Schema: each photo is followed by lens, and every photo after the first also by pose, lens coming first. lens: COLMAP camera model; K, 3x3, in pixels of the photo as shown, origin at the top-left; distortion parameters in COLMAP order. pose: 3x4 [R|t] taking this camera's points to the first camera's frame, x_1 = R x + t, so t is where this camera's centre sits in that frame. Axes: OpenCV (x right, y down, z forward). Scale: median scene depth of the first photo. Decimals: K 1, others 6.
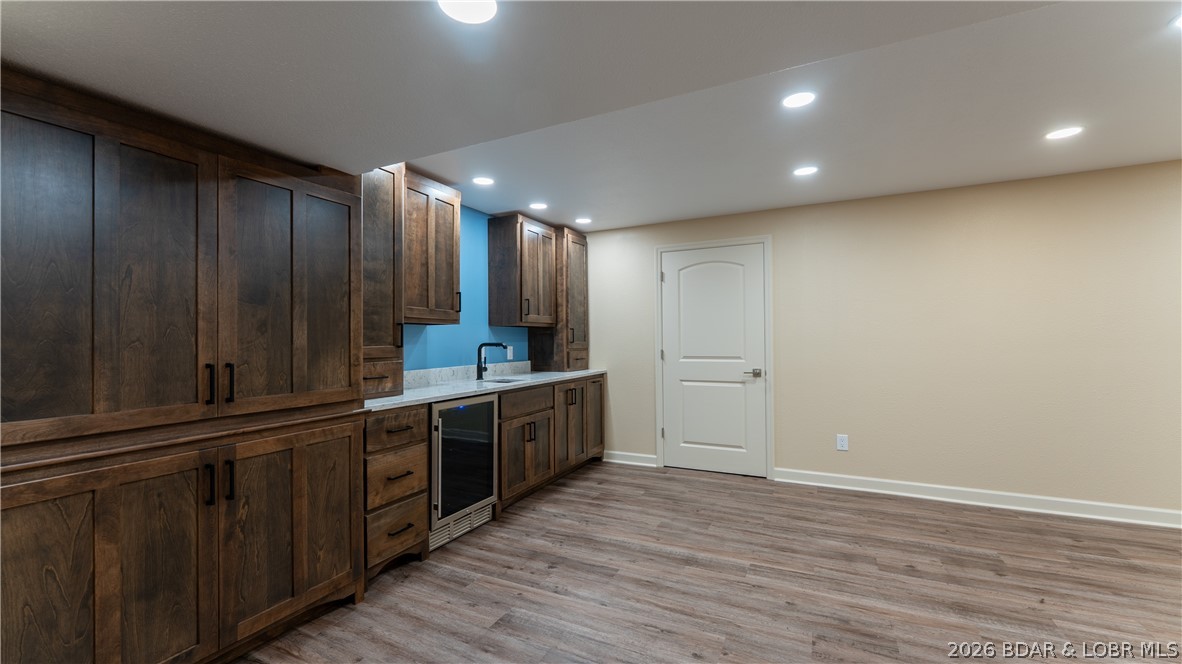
lens RADIAL K [[482.2, 0, 580.5], [0, 482.2, 326.9], [0, 0, 1]] dist [0.001320, 0.000093]
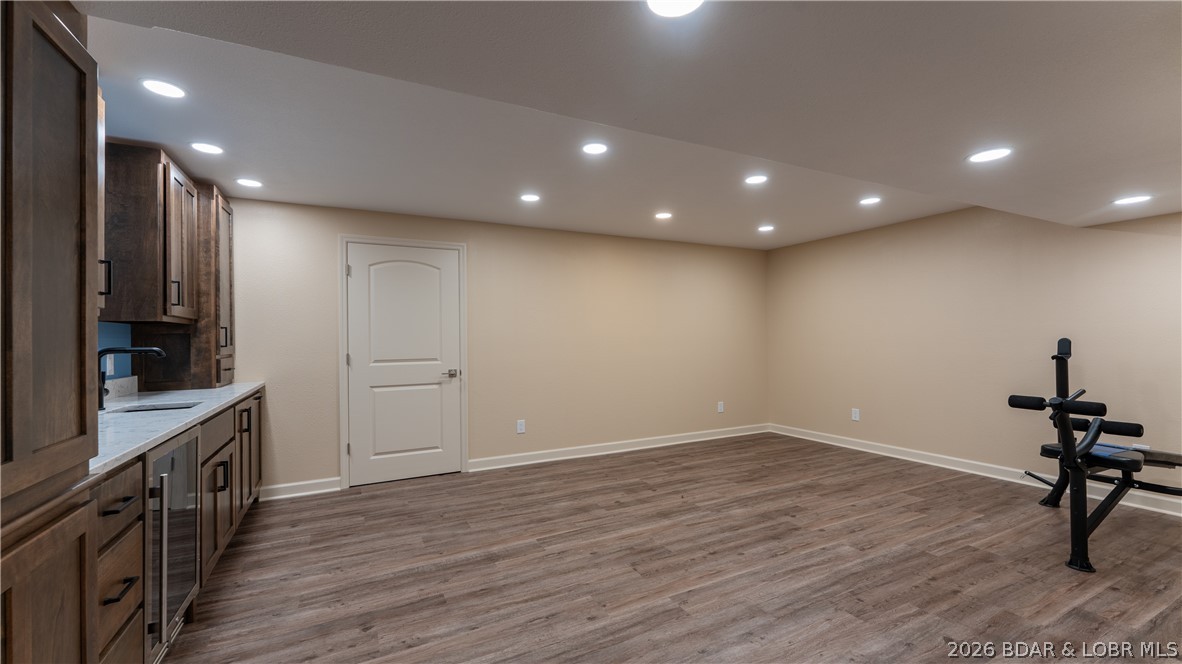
lens RADIAL K [[482.2, 0, 580.5], [0, 482.2, 326.9], [0, 0, 1]] dist [0.001320, 0.000093]
pose [[0.592163, 0.020466, 0.805558, -0.403122], [-0.013374, 0.999789, -0.015569, 0.010018], [-0.805707, -0.001554, 0.592312, 0.203657]]
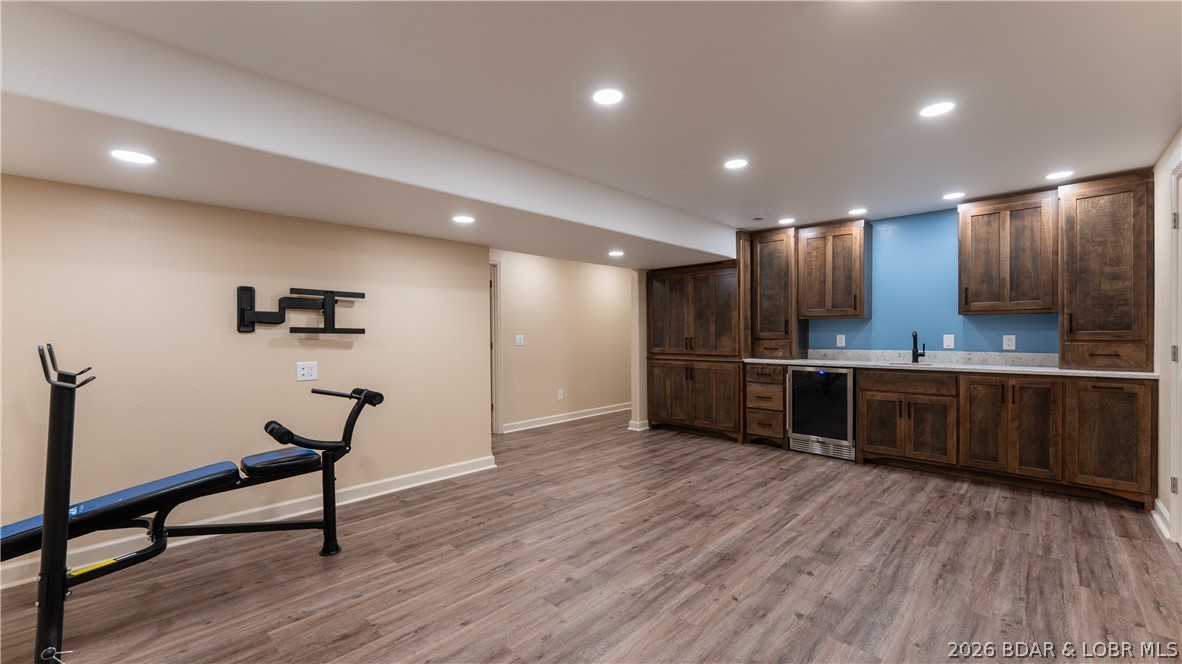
lens RADIAL K [[450.2, 0, 573.2], [0, 450.2, 336.2], [0, 0, 1]] dist [0.000254, 0.000000]
pose [[-0.317400, 0.019236, -0.948097, 1.295328], [0.033108, 0.999410, 0.009193, 0.008275], [0.947714, -0.028471, -0.317850, 0.669611]]
